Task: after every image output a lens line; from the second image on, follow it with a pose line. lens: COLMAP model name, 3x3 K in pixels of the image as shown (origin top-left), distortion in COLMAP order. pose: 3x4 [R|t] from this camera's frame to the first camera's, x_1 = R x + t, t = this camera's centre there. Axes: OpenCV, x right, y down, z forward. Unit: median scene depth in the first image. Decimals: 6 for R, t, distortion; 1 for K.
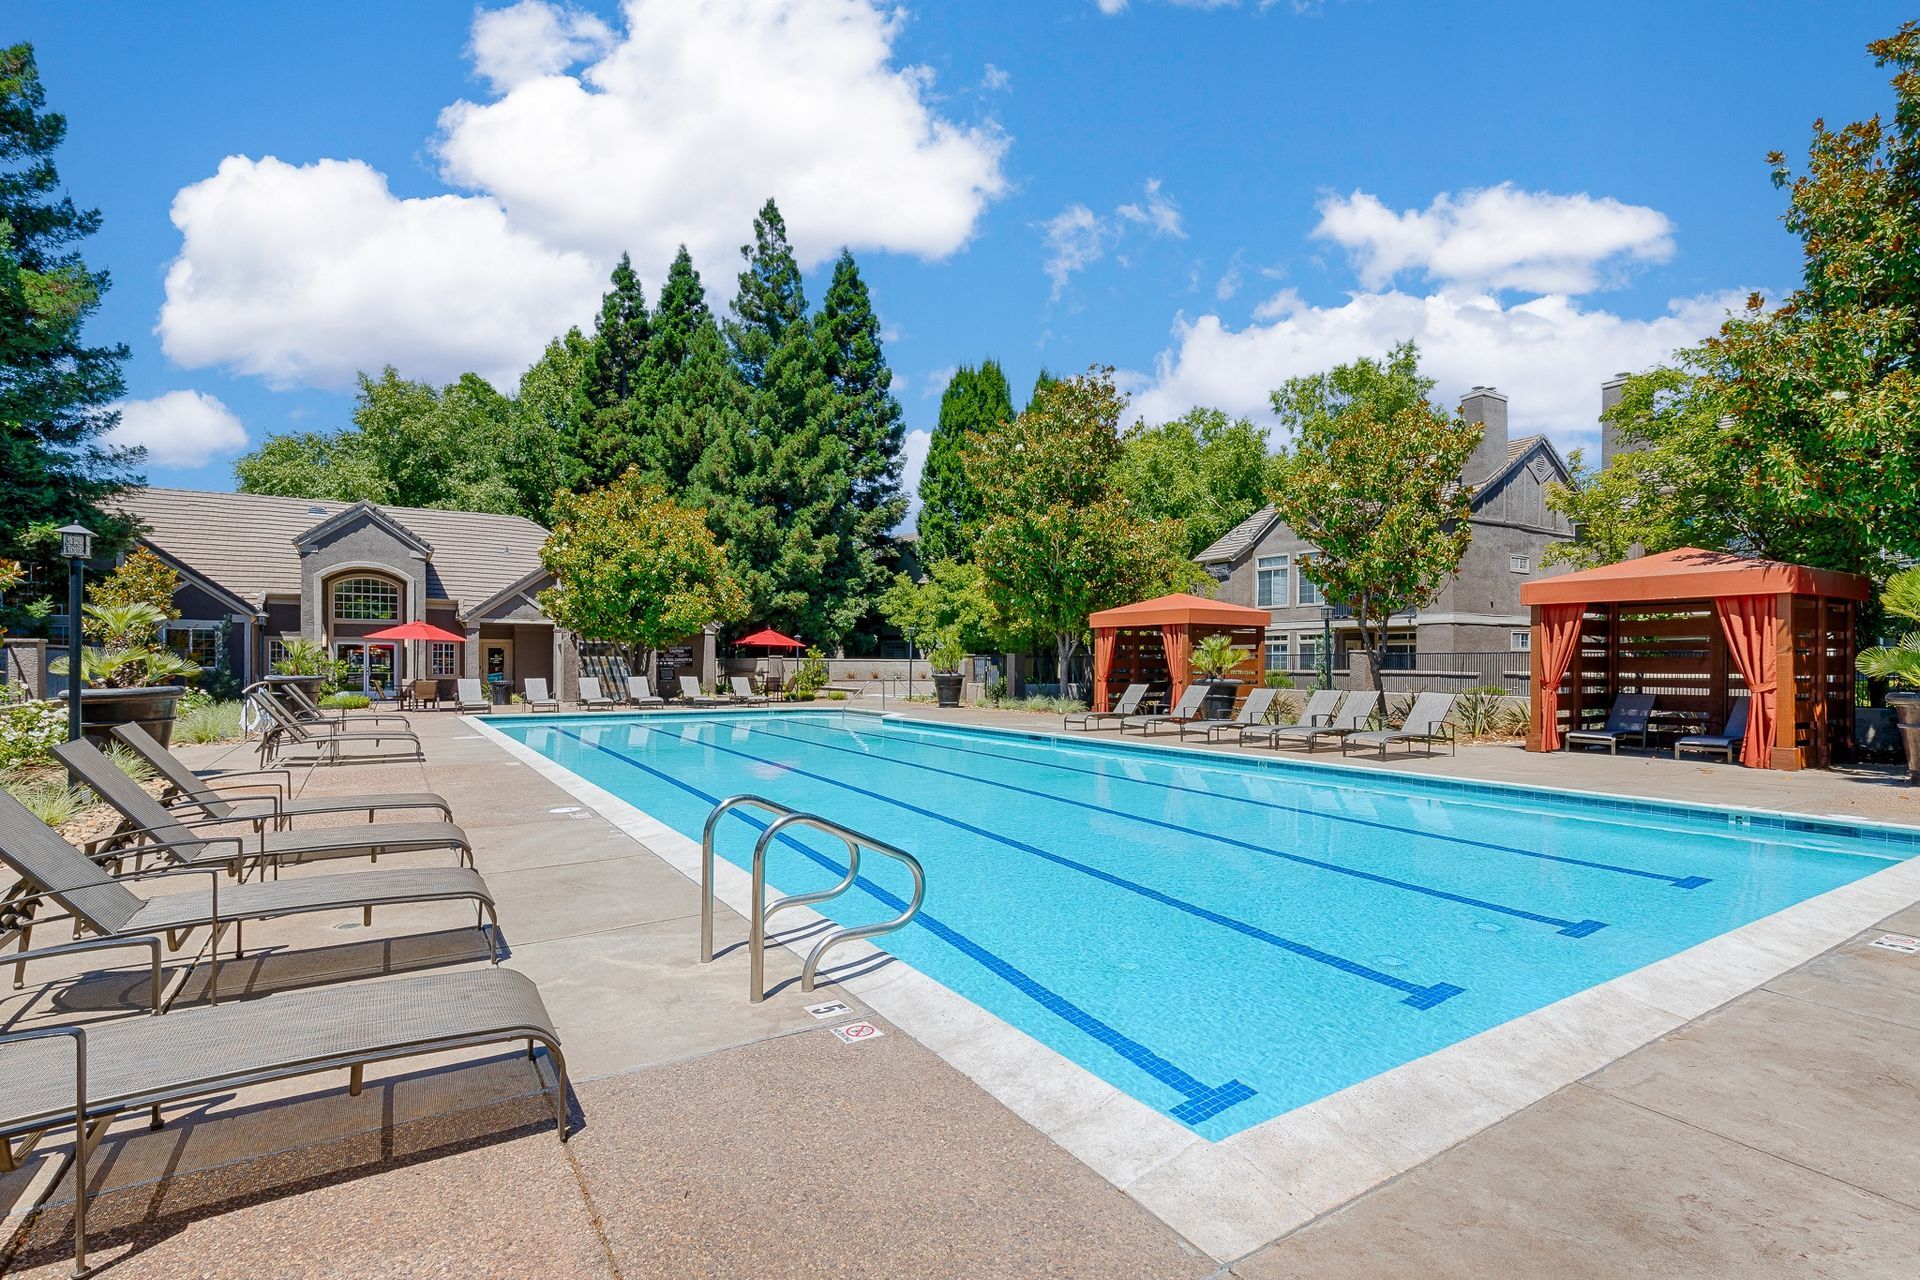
lens RADIAL K [[886.6, 0, 959.1], [0, 886.6, 660.6], [0, 0, 1]] dist [-0.000305, -0.000270]
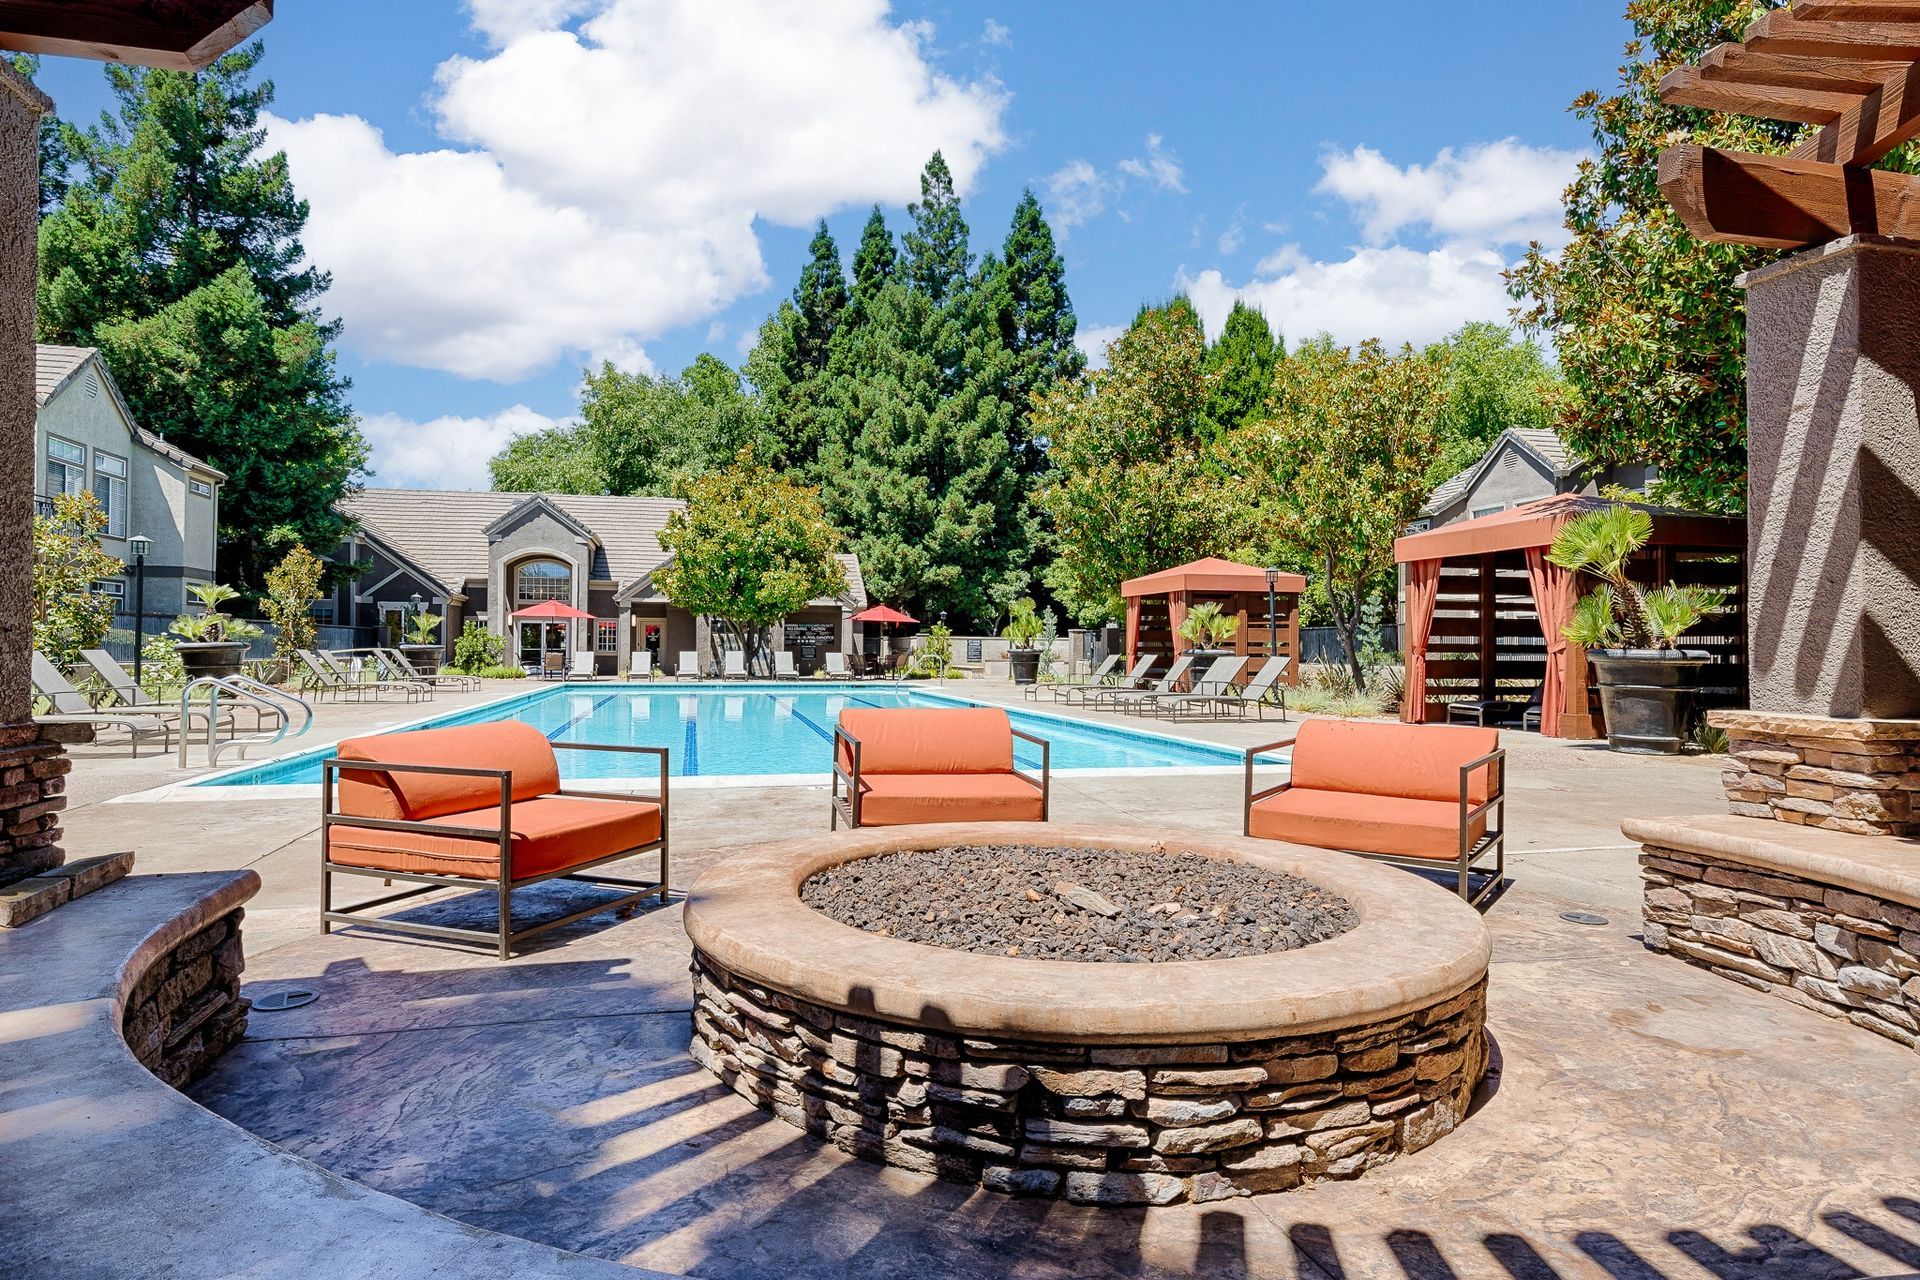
lens RADIAL K [[1066.4, 0, 959.2], [0, 1066.4, 626.8], [0, 0, 1]] dist [-0.006978, -0.000337]
pose [[0.945295, -0.005260, -0.326175, 0.192192], [-0.001106, 0.999813, -0.019329, 0.008774], [0.326215, 0.018633, 0.945112, -0.060880]]
